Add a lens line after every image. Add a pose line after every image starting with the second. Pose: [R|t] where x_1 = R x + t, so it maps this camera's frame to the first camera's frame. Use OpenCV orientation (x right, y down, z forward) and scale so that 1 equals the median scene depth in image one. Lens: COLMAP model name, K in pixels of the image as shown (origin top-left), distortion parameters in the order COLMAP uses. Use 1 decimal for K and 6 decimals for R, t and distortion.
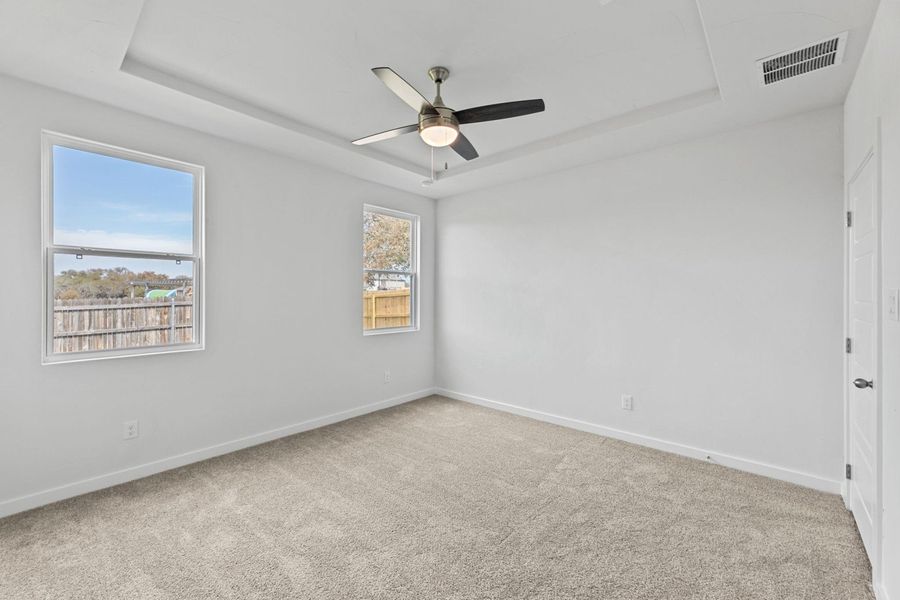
lens RADIAL K [[364.7, 0, 448.4], [0, 364.7, 296.3], [0, 0, 1]] dist [0.001653, 0.000014]
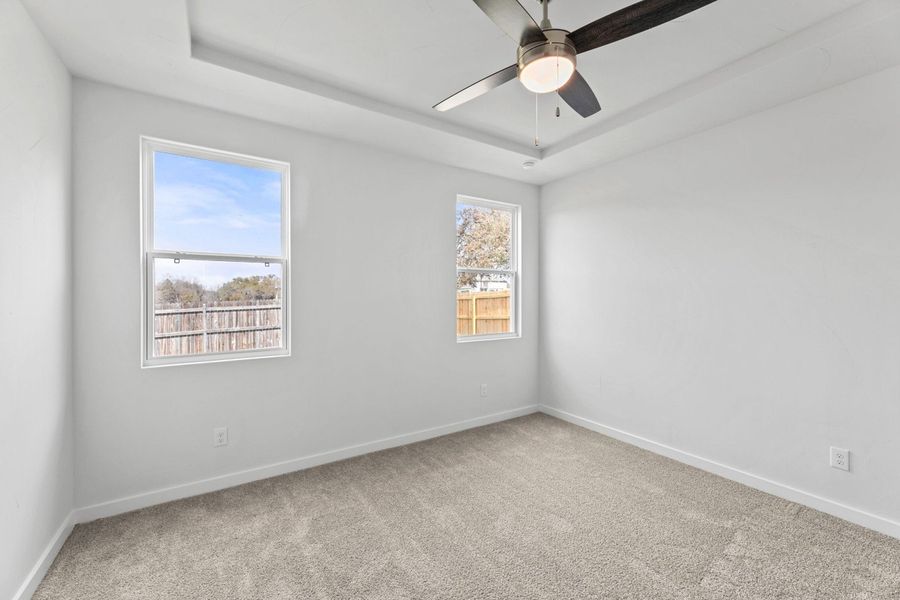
lens RADIAL K [[363.2, 0, 451.0], [0, 363.2, 295.9], [0, 0, 1]] dist [0.000981, 0.000077]
pose [[0.963291, -0.004781, -0.268418, -0.012849], [0.003765, 0.999984, -0.004299, -0.004506], [0.268434, 0.003130, 0.963293, 0.208584]]
